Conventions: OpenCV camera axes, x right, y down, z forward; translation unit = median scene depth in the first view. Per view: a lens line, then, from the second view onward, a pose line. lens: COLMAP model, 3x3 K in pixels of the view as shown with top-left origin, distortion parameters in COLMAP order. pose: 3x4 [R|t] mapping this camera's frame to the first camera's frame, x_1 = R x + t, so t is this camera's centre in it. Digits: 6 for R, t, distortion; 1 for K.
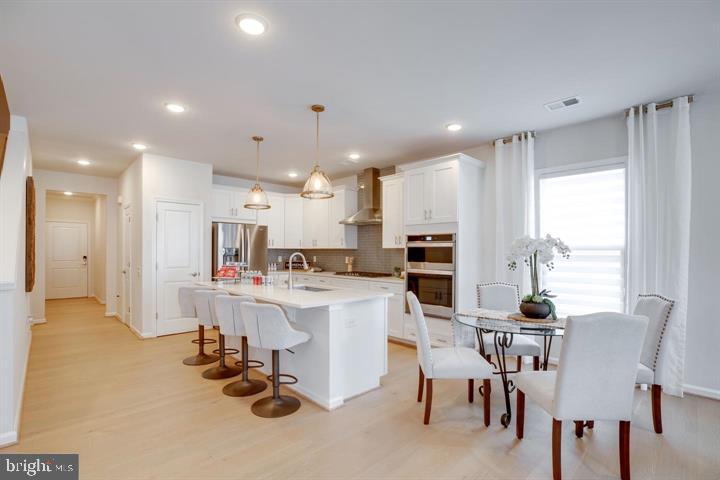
lens RADIAL K [[336.7, 0, 361.4], [0, 336.7, 250.3], [0, 0, 1]] dist [-0.030703, 0.001099]
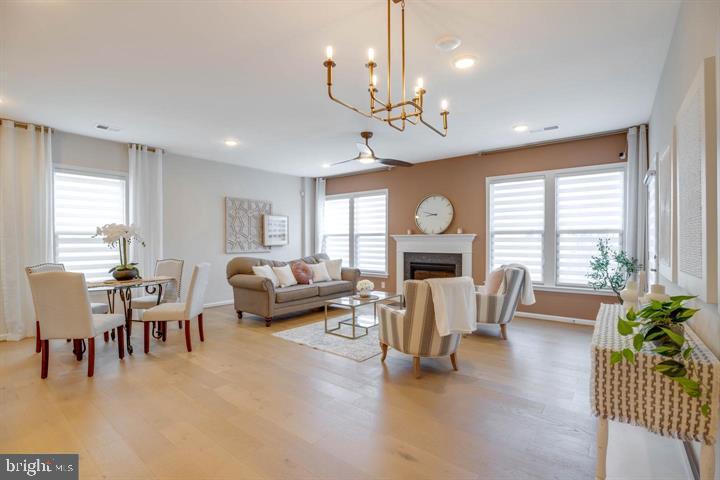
lens RADIAL K [[334.5, 0, 360.0], [0, 334.5, 240.0], [0, 0, 1]] dist [-0.028194, 0.000874]
pose [[-0.130750, -0.005507, 0.991400, -0.650019], [-0.003041, 0.999982, 0.005154, 0.008878], [-0.991411, -0.002341, -0.130764, 0.103439]]
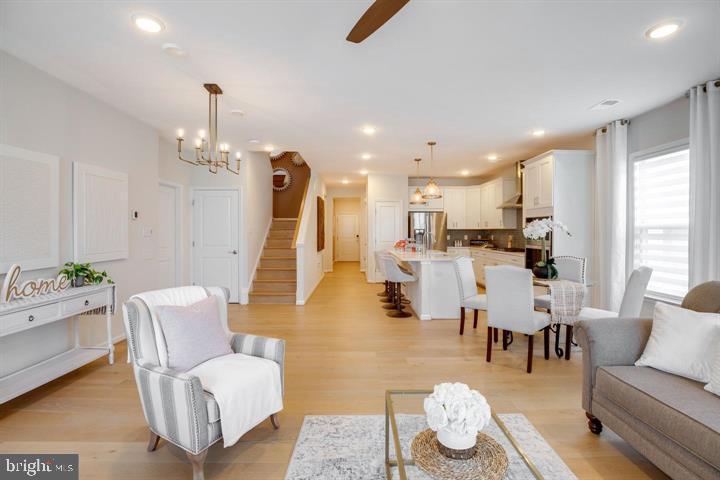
lens RADIAL K [[342.0, 0, 363.1], [0, 342.0, 231.1], [0, 0, 1]] dist [-0.014310, 0.000347]
pose [[0.732656, -0.005958, -0.680573, 0.585067], [0.006993, 0.999975, -0.001226, 0.001106], [0.680563, -0.003861, 0.732680, -0.347404]]
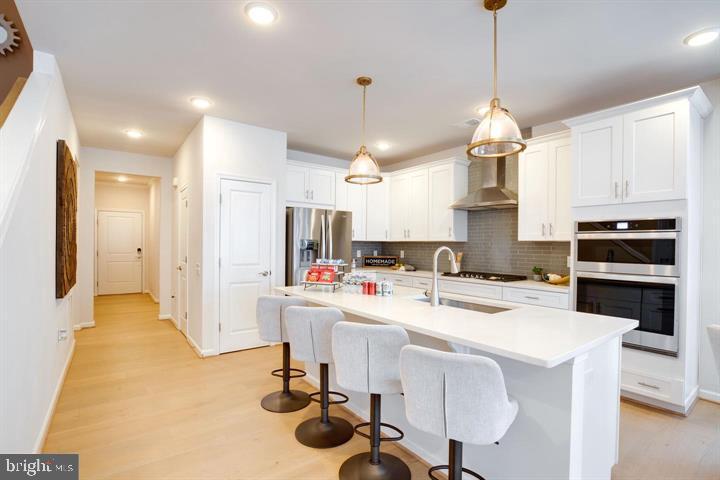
lens RADIAL K [[340.8, 0, 361.5], [0, 340.8, 244.7], [0, 0, 1]] dist [-0.031899, 0.000178]
pose [[0.992464, 0.005753, -0.122402, -0.222941], [-0.005351, 0.999979, 0.003615, 0.001009], [0.122420, -0.002932, 0.992474, 0.299371]]
